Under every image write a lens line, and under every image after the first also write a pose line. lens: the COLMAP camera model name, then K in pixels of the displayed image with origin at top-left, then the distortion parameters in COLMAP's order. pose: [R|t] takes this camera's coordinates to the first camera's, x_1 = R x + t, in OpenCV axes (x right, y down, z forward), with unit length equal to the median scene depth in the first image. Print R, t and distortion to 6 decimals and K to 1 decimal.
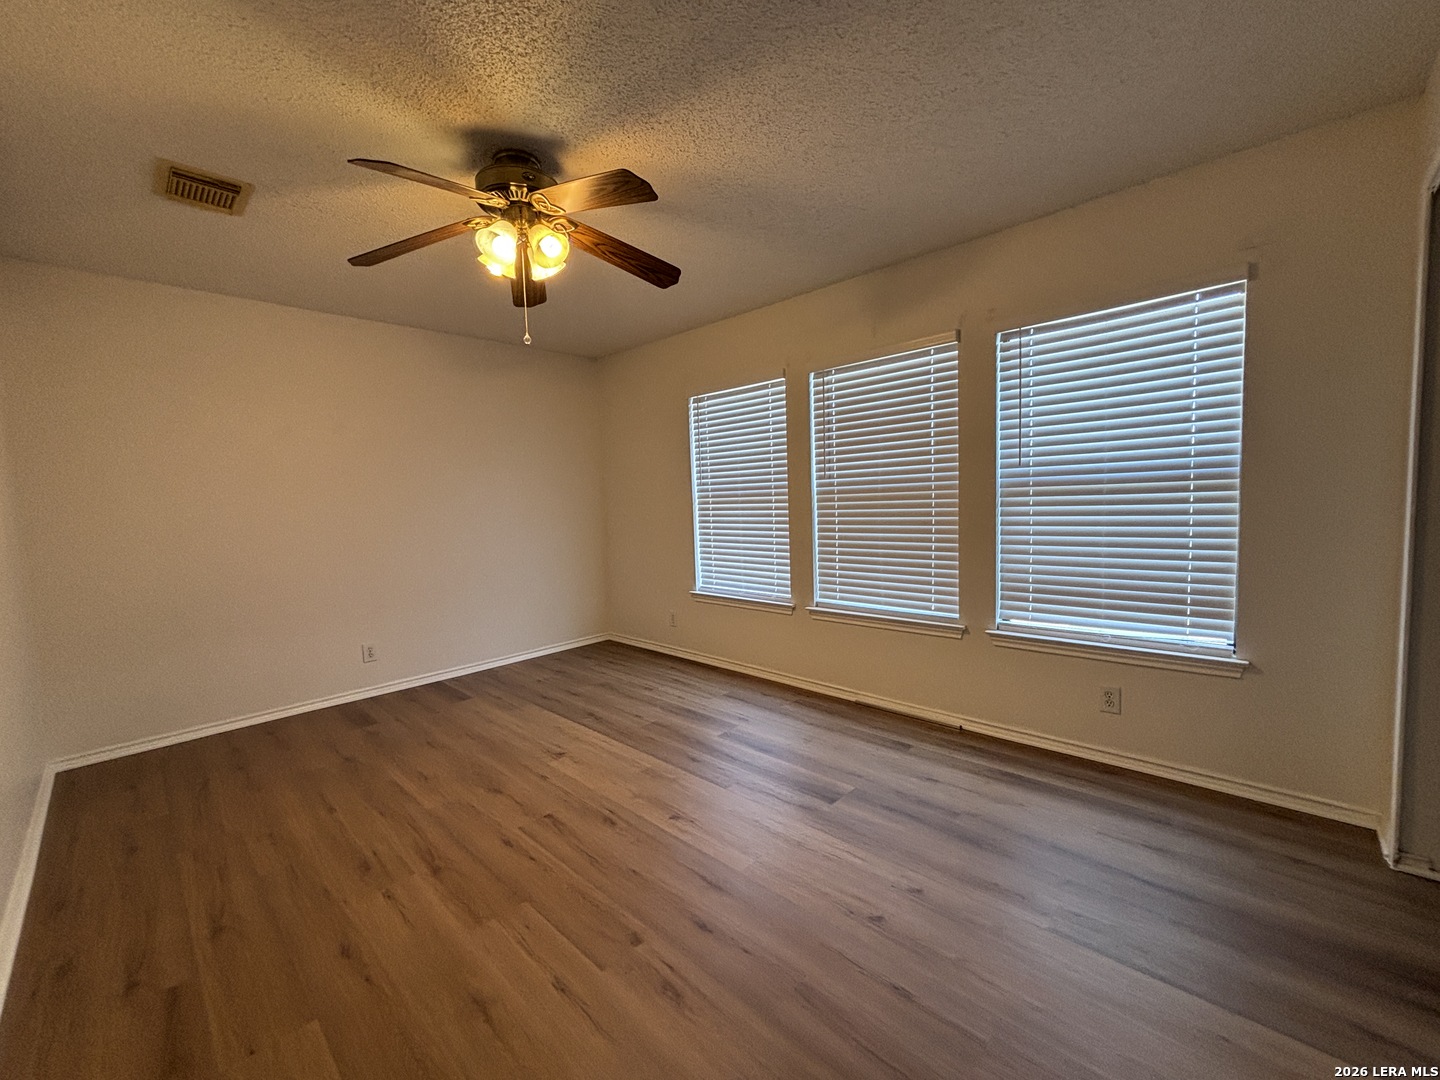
lens RADIAL K [[581.7, 0, 711.0], [0, 581.7, 534.4], [0, 0, 1]] dist [0.004670, -0.001300]
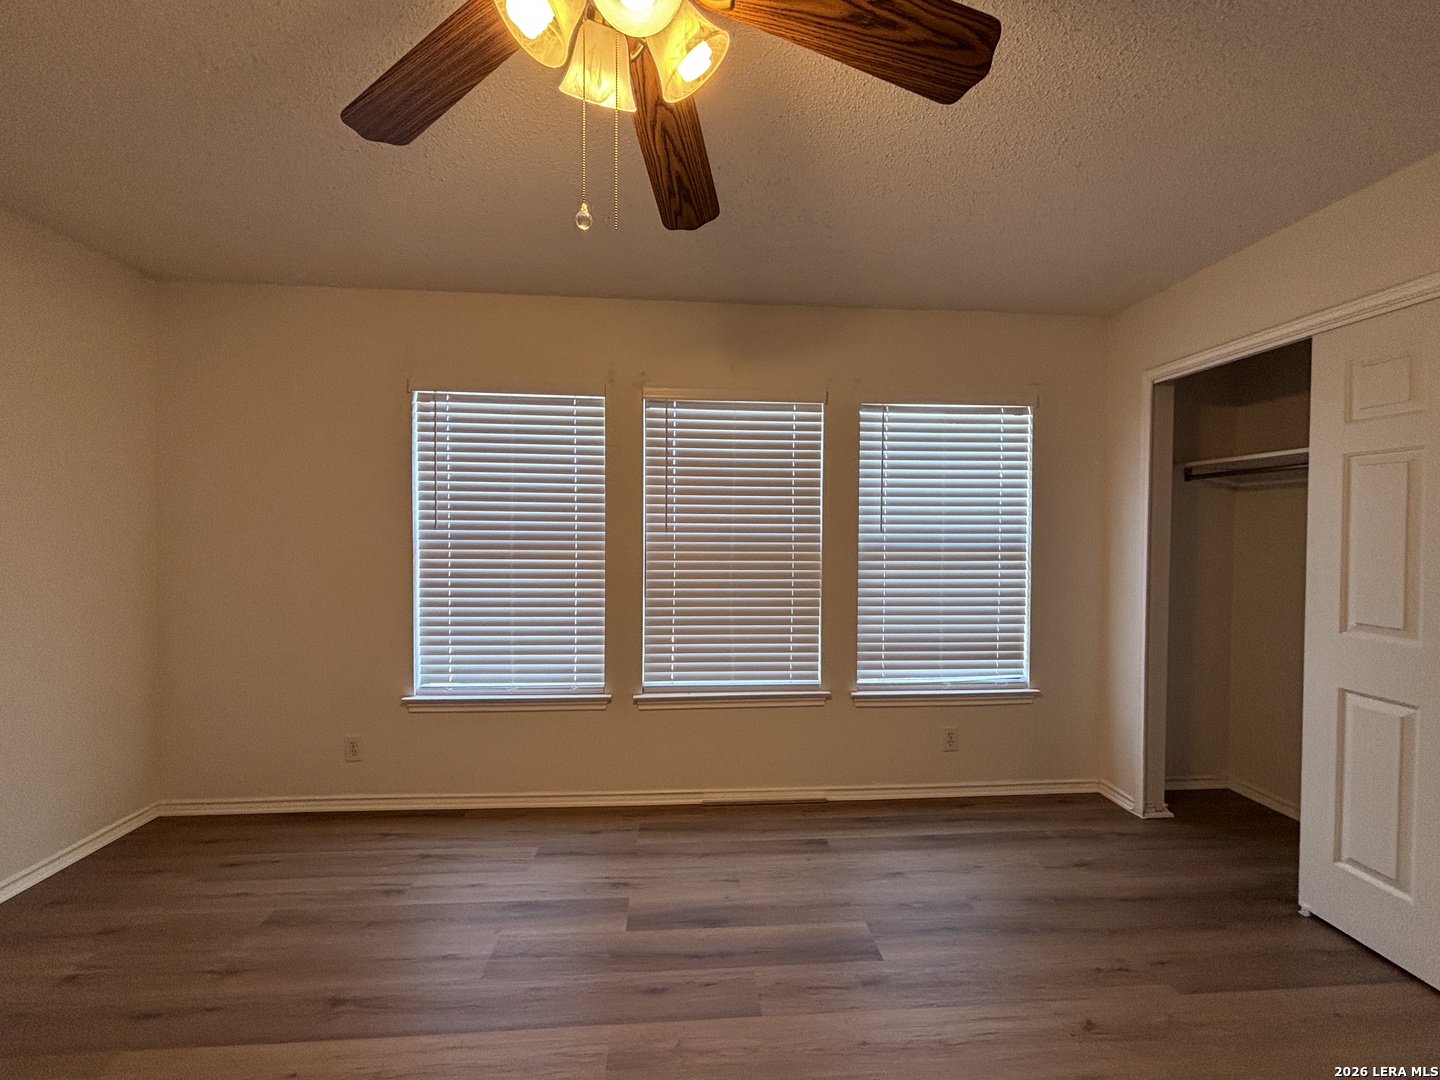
lens RADIAL K [[581.7, 0, 723.0], [0, 581.7, 540.2], [0, 0, 1]] dist [0.004670, -0.001300]
pose [[0.662281, 0.034806, 0.748446, -0.385346], [0.017101, 0.997958, -0.061542, -0.035501], [-0.749060, 0.053557, 0.660334, 0.445688]]
